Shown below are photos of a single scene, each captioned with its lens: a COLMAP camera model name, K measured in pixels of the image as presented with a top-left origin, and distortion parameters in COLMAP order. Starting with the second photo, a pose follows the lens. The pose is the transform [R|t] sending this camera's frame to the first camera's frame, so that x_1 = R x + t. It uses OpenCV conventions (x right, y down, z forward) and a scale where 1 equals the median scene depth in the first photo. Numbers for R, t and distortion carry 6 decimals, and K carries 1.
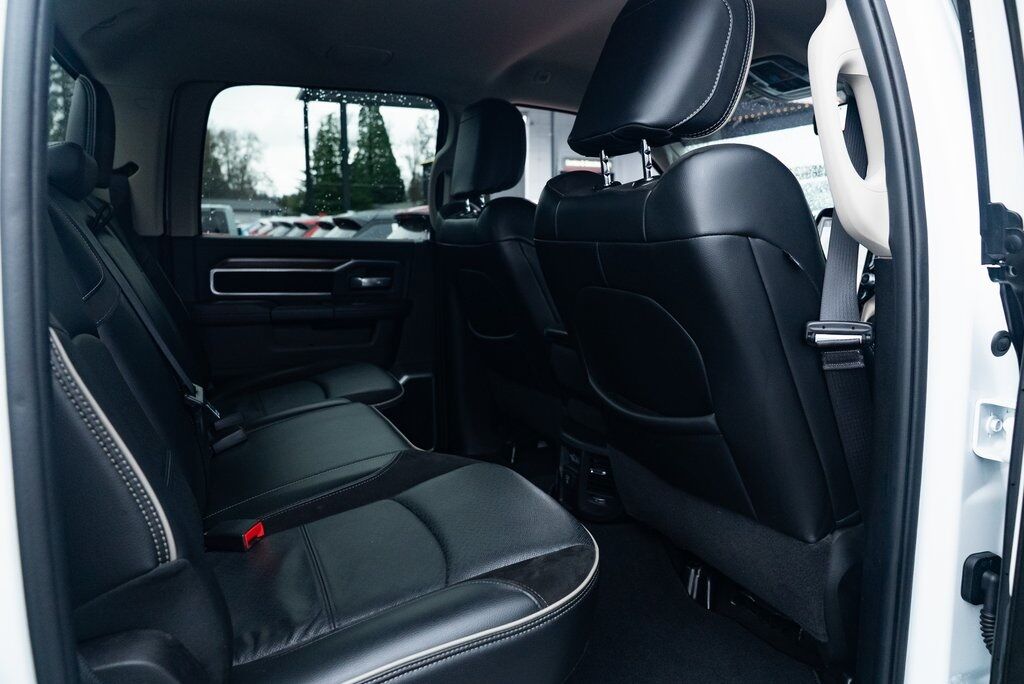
lens RADIAL K [[696.9, 0, 514.7], [0, 696.9, 343.3], [0, 0, 1]] dist [-0.035767, 0.021885]
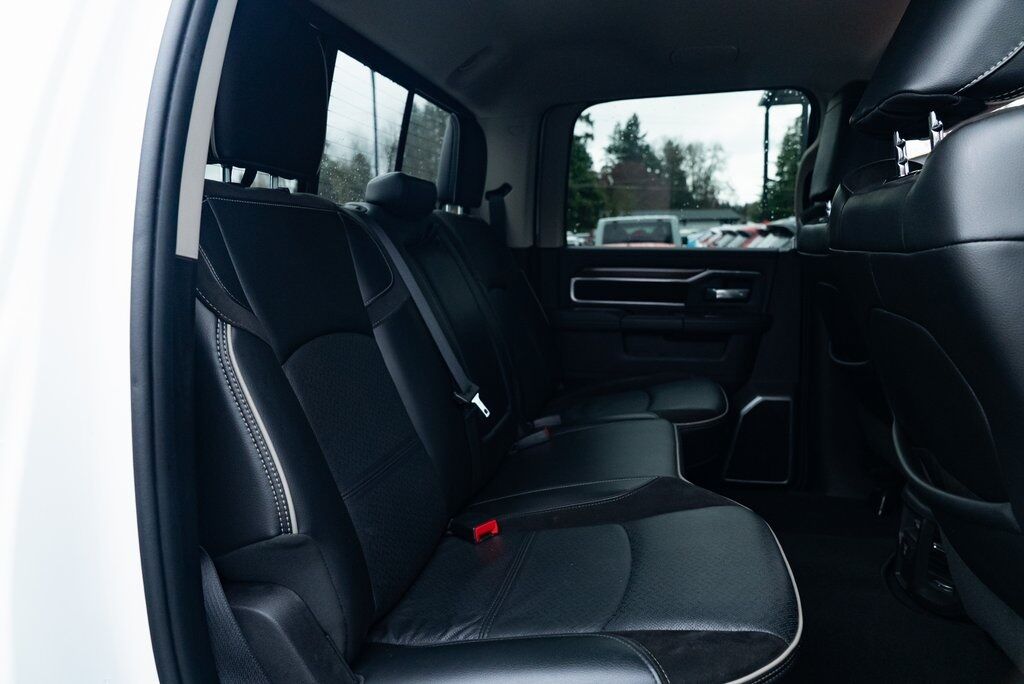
lens RADIAL K [[696.9, 0, 510.7], [0, 696.9, 345.1], [0, 0, 1]] dist [-0.035767, 0.021885]
pose [[0.803686, 0.067507, -0.591213, 0.129746], [-0.072658, 0.997243, 0.015098, -0.012428], [0.590602, 0.030822, 0.806374, 0.075236]]
